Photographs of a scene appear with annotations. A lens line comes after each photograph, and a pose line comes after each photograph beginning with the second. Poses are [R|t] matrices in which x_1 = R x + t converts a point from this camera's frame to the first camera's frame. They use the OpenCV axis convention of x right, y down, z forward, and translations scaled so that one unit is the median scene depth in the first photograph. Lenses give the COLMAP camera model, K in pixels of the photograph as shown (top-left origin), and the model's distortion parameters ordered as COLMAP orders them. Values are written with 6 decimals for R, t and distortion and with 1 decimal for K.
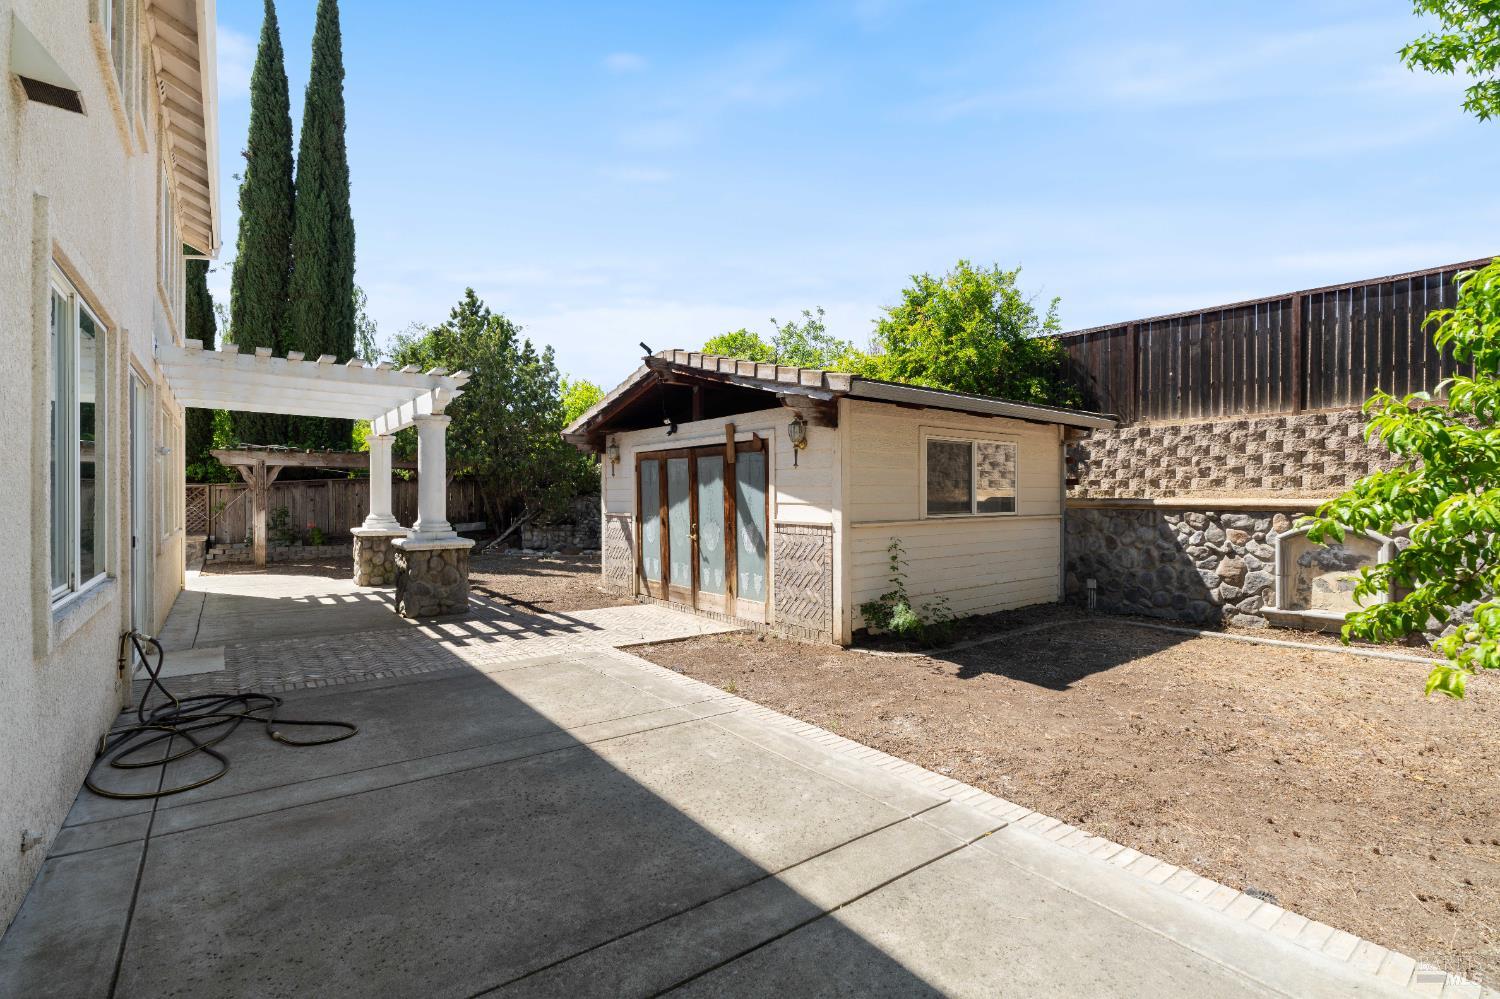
lens RADIAL K [[678.6, 0, 745.5], [0, 678.6, 498.0], [0, 0, 1]] dist [-0.003568, 0.000668]
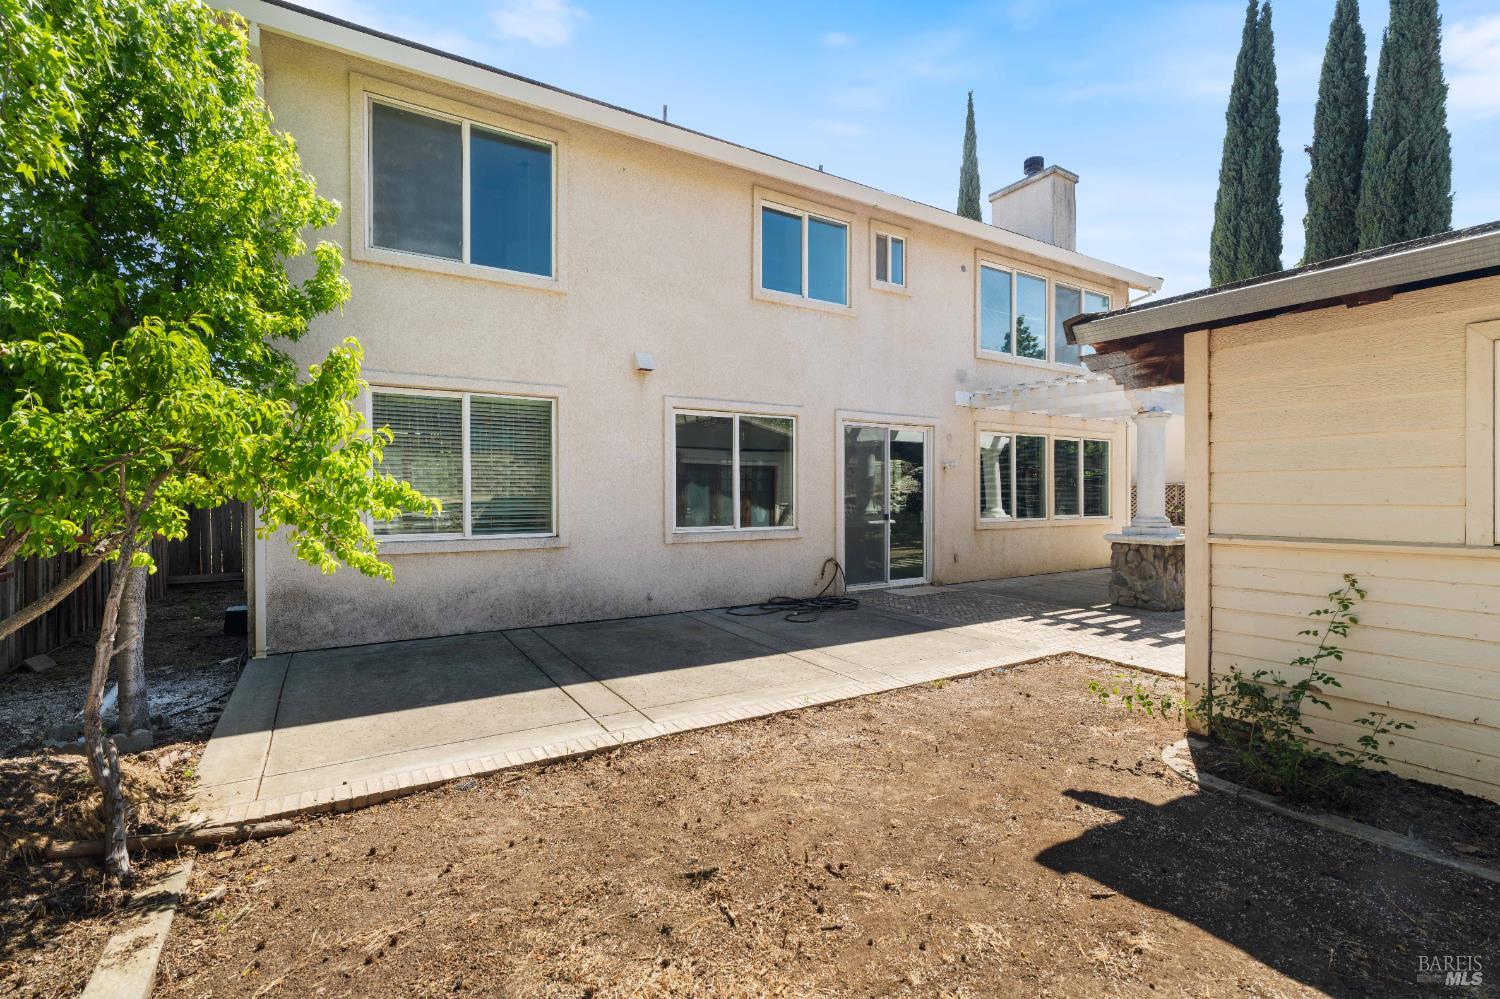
lens RADIAL K [[678.6, 0, 746.2], [0, 678.6, 495.5], [0, 0, 1]] dist [-0.003568, 0.000668]
pose [[-0.095708, 0.003652, -0.995403, 0.750801], [-0.003235, 0.999987, 0.003980, 0.000815], [0.995404, 0.003601, -0.095695, 0.615296]]
